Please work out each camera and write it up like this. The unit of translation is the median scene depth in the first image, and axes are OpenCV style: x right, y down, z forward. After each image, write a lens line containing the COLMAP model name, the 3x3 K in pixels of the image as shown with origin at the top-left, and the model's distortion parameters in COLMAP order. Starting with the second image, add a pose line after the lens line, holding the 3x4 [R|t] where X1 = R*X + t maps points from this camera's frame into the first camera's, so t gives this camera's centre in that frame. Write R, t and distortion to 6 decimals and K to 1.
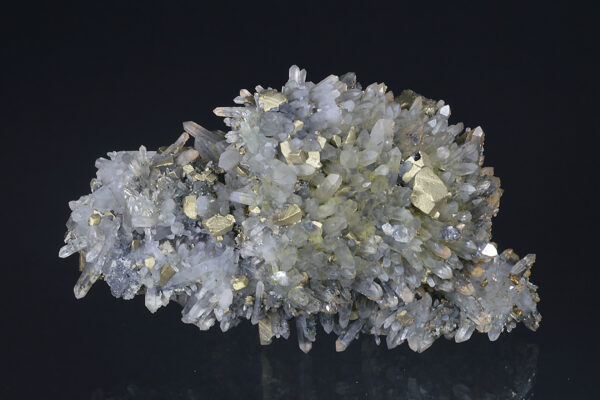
lens RADIAL K [[1631.7, 0, 300.1], [0, 1631.7, 200.4], [0, 0, 1]] dist [-0.118719, 0.000000]
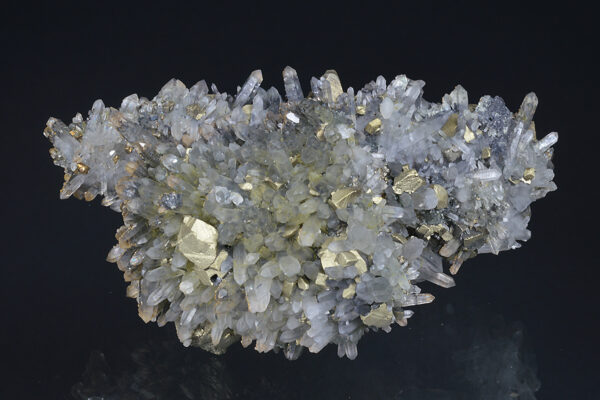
lens RADIAL K [[1631.7, 0, 300.2], [0, 1631.7, 200.4], [0, 0, 1]] dist [-0.118719, 0.000000]
pose [[-0.985675, 0.125985, -0.112130, 0.121304], [-0.132410, -0.989841, 0.051795, -0.036768], [-0.104466, 0.065900, 0.992343, 0.060954]]
